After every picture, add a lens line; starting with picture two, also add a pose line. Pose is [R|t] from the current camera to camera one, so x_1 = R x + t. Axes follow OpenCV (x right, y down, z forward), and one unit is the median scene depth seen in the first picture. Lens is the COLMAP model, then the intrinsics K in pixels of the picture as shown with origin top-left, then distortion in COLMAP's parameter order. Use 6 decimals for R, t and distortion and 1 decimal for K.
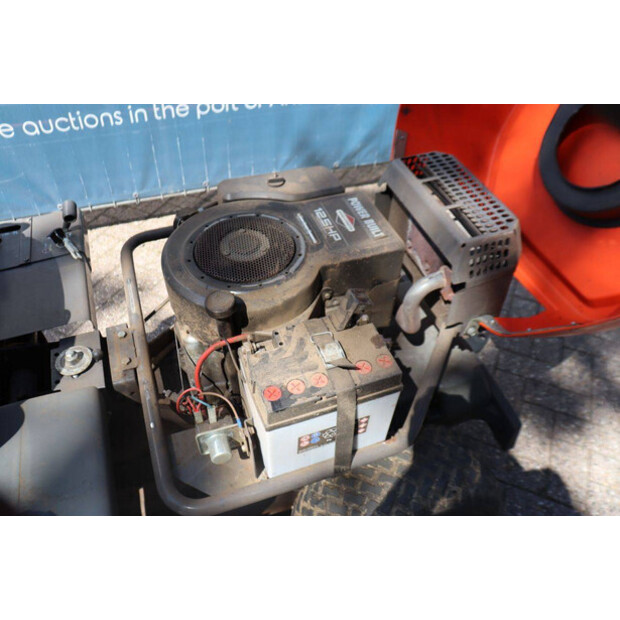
lens RADIAL K [[570.2, 0, 310.0], [0, 570.2, 310.0], [0, 0, 1]] dist [-0.152784, 0.183741]
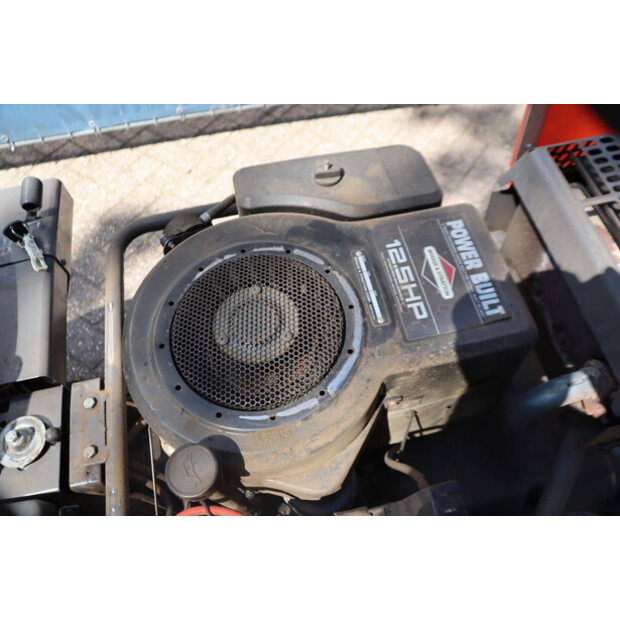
lens RADIAL K [[530.7, 0, 310.0], [0, 530.7, 310.0], [0, 0, 1]] dist [-0.168144, 0.170288]
pose [[0.987227, 0.090239, -0.131298, 0.007500], [-0.054817, 0.966202, 0.251890, -0.249913], [0.149591, -0.241475, 0.958808, 0.468843]]
